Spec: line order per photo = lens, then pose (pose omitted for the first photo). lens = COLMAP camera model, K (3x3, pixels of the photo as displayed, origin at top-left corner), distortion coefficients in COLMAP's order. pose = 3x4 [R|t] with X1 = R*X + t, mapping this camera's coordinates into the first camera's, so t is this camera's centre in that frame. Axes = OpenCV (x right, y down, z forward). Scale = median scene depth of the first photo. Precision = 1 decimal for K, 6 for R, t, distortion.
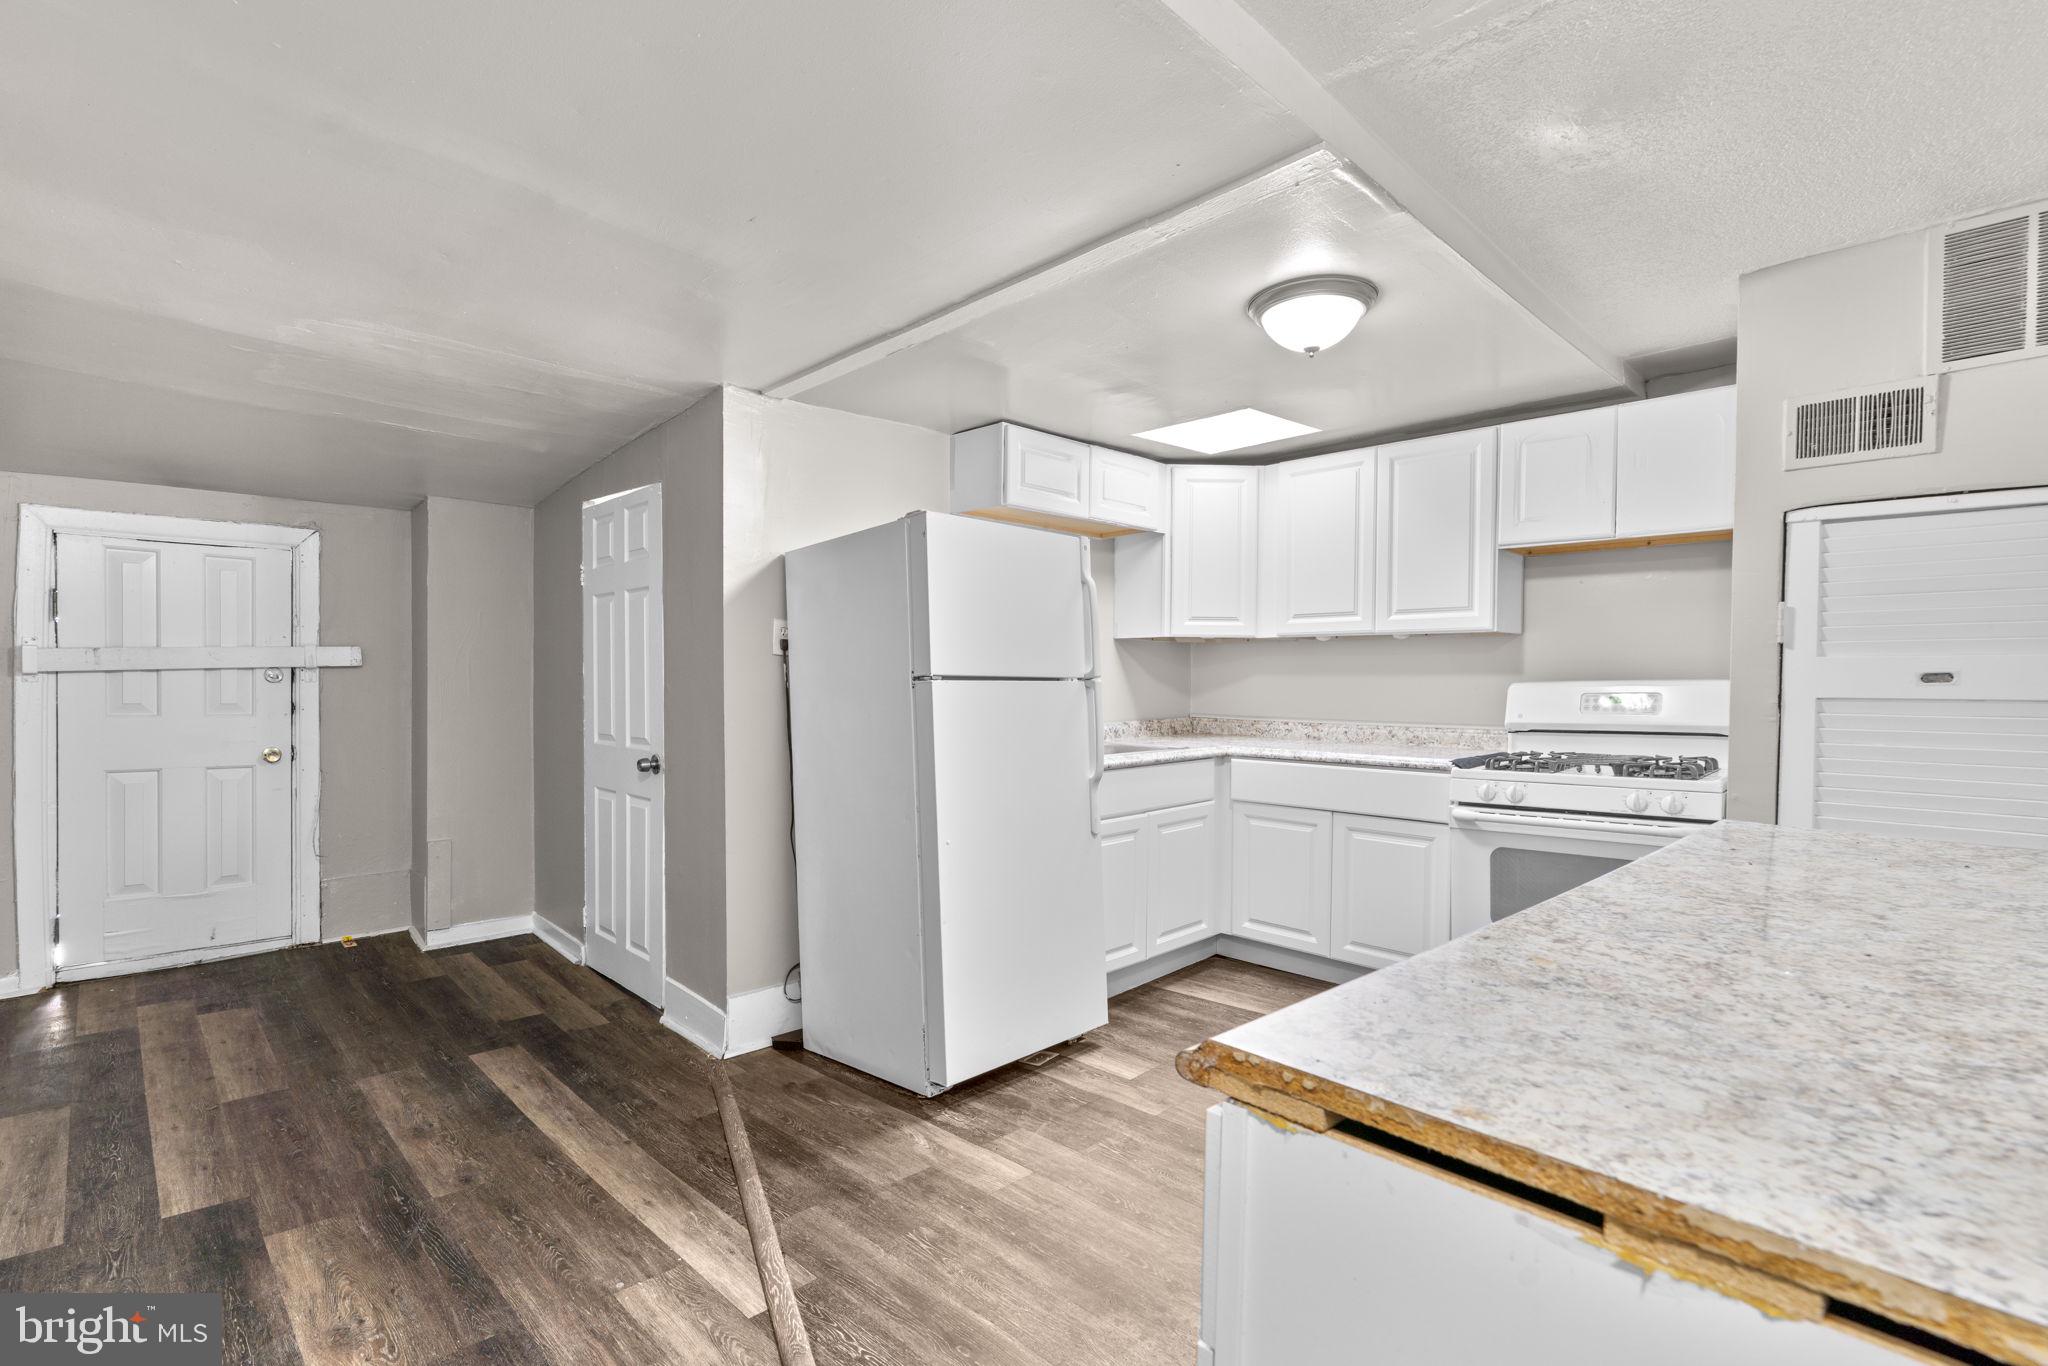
lens RADIAL K [[930.8, 0, 1027.7], [0, 930.8, 699.4], [0, 0, 1]] dist [-0.019520, 0.008592]
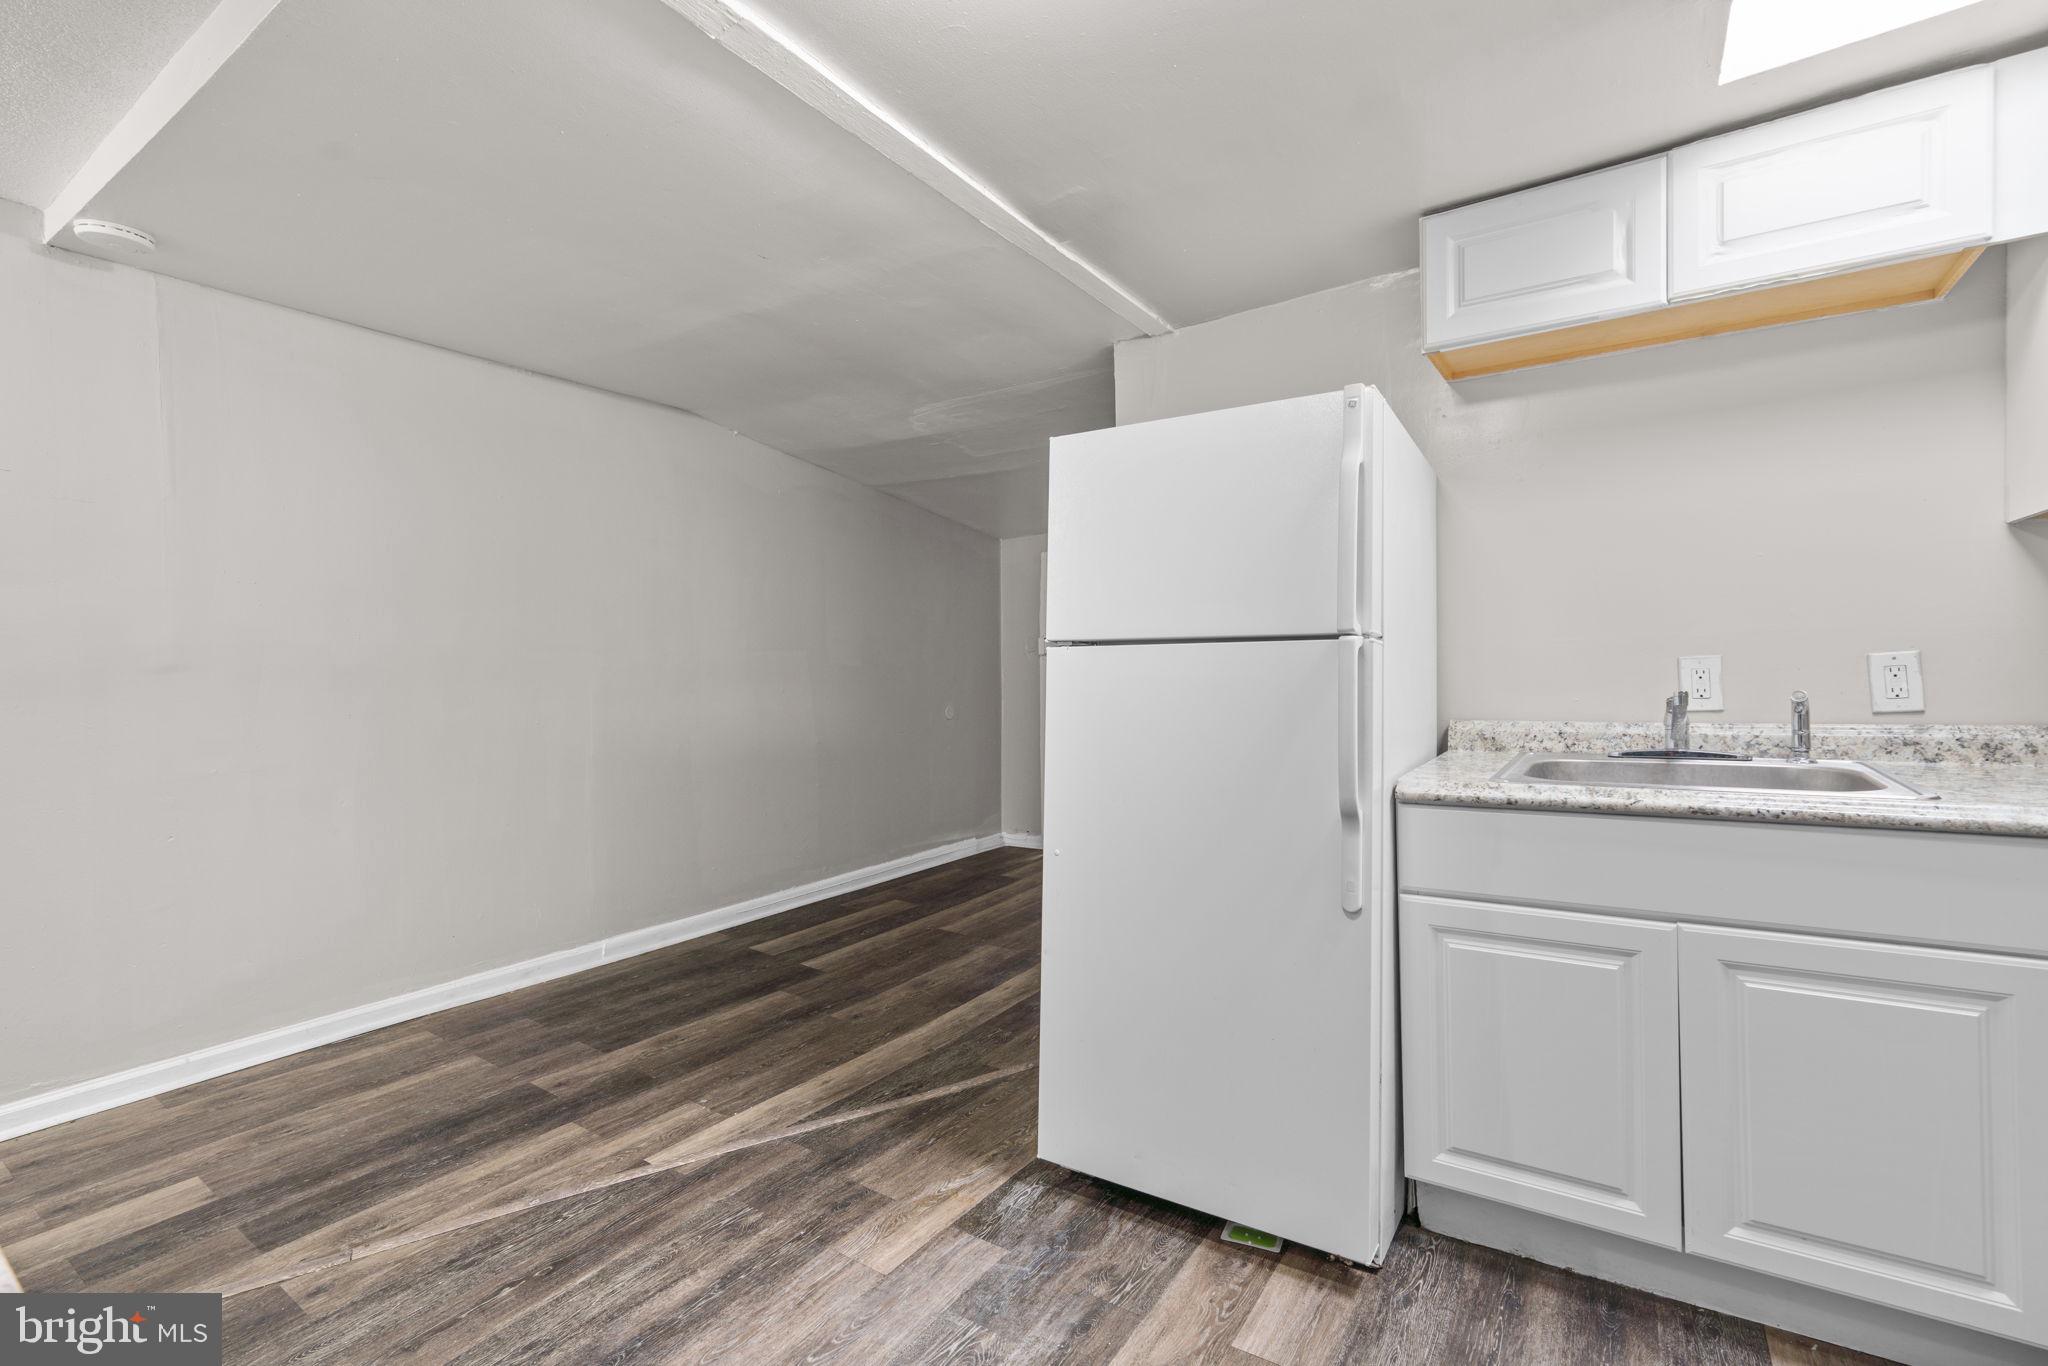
lens RADIAL K [[910.9, 0, 1020.3], [0, 910.9, 677.3], [0, 0, 1]] dist [-0.015597, 0.008707]
pose [[0.208908, 0.007218, -0.977909, 0.574390], [0.000800, 0.999971, 0.007552, -0.001005], [0.977935, -0.002360, 0.208896, 0.704192]]
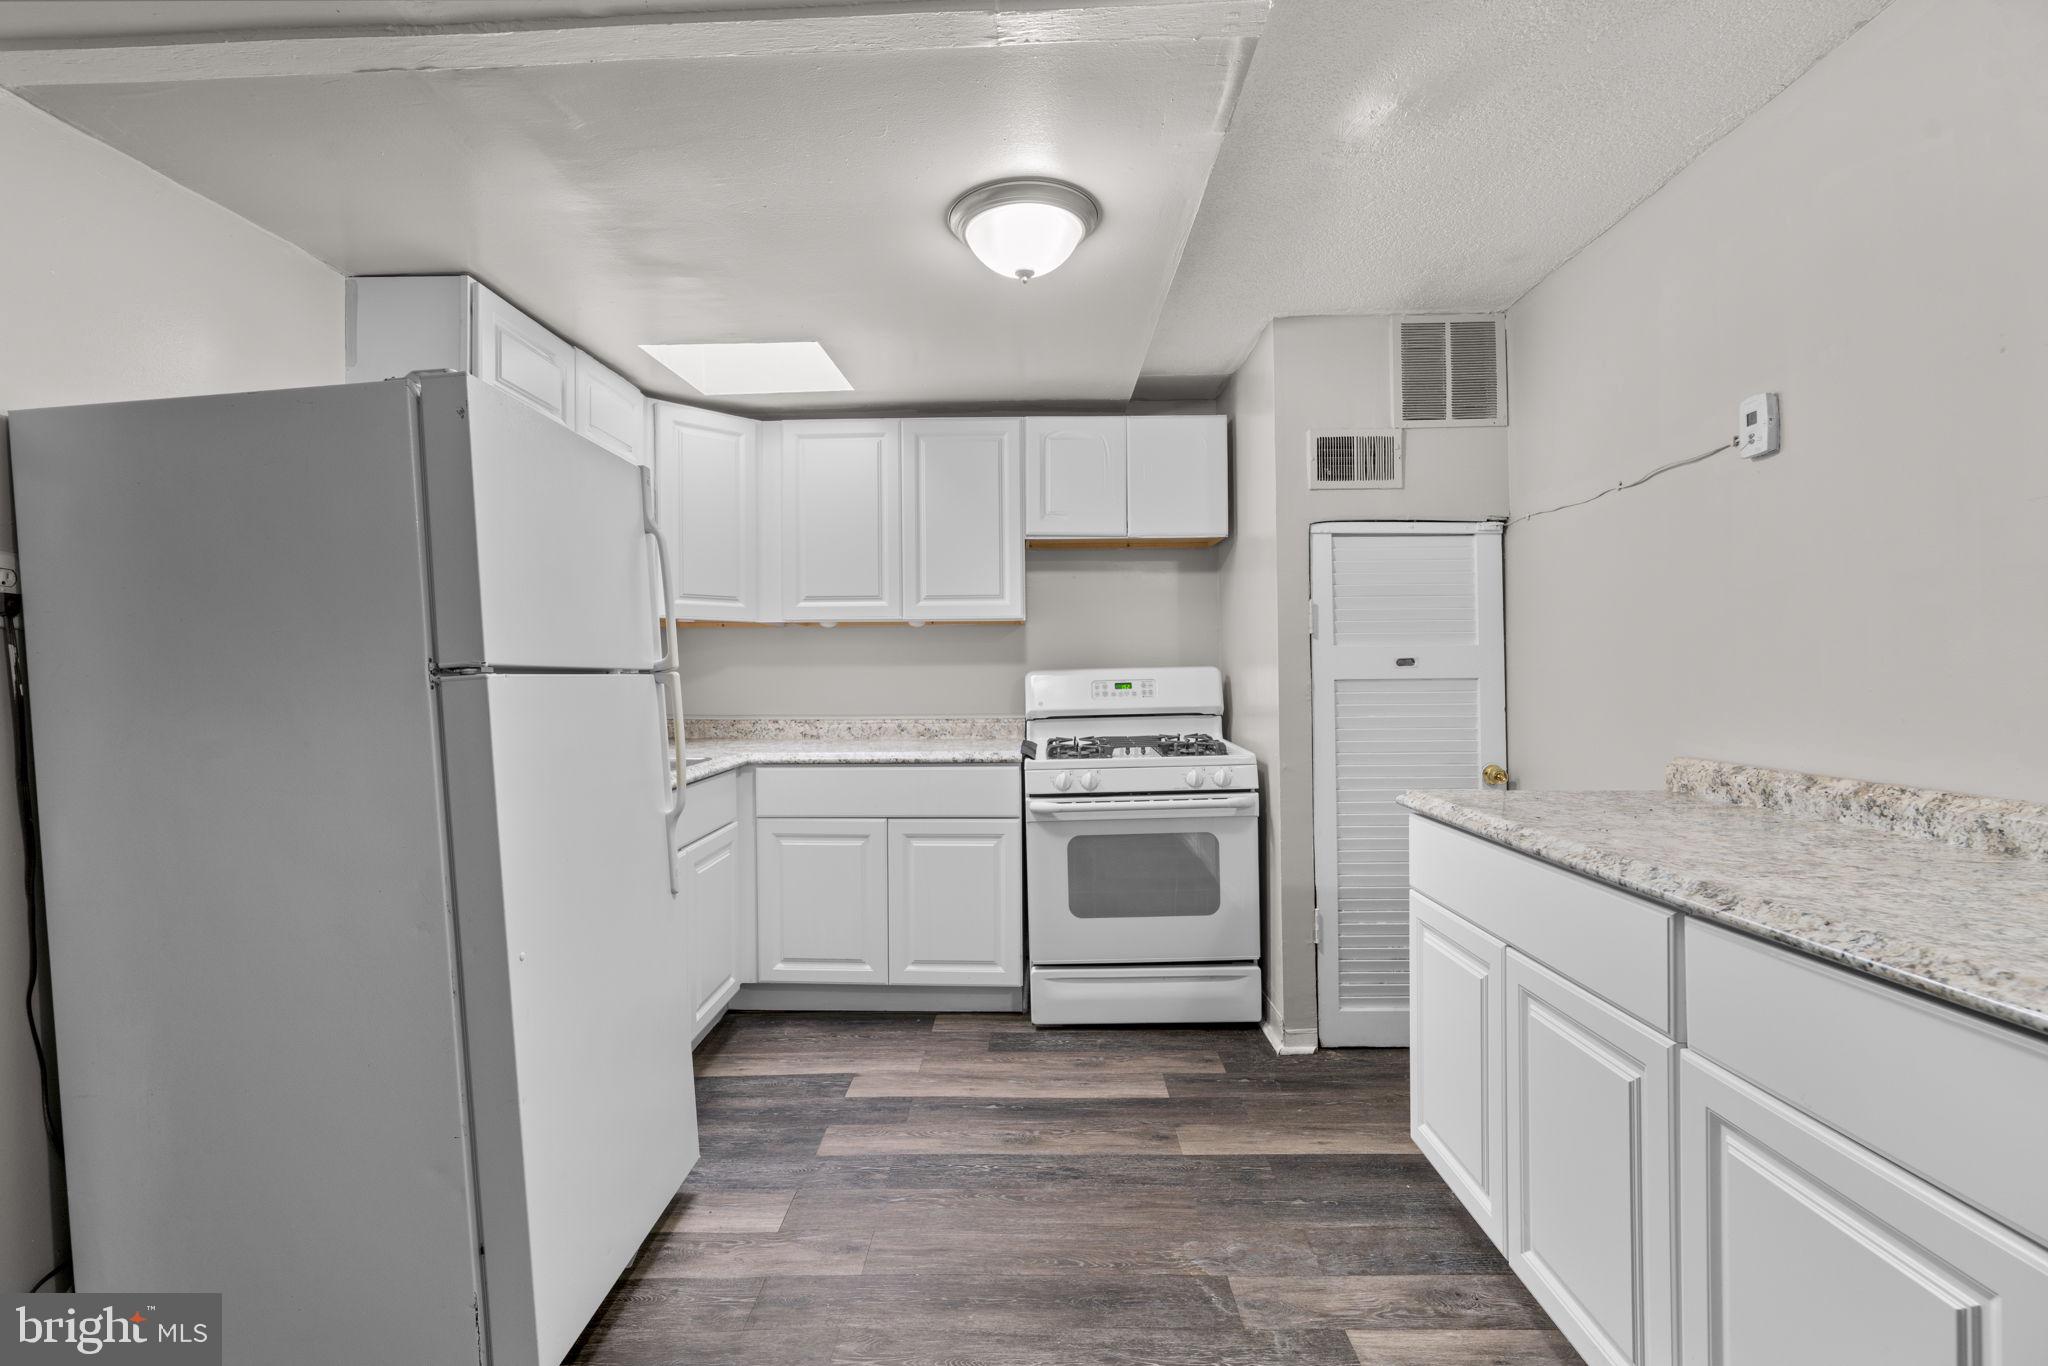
lens RADIAL K [[911.5, 0, 1008.4], [0, 911.5, 674.0], [0, 0, 1]] dist [-0.023038, 0.010415]
pose [[0.727787, -0.011929, 0.685700, -0.214096], [0.026280, 0.999599, -0.010502, -0.006052], [-0.685300, 0.025663, 0.727809, 0.333516]]
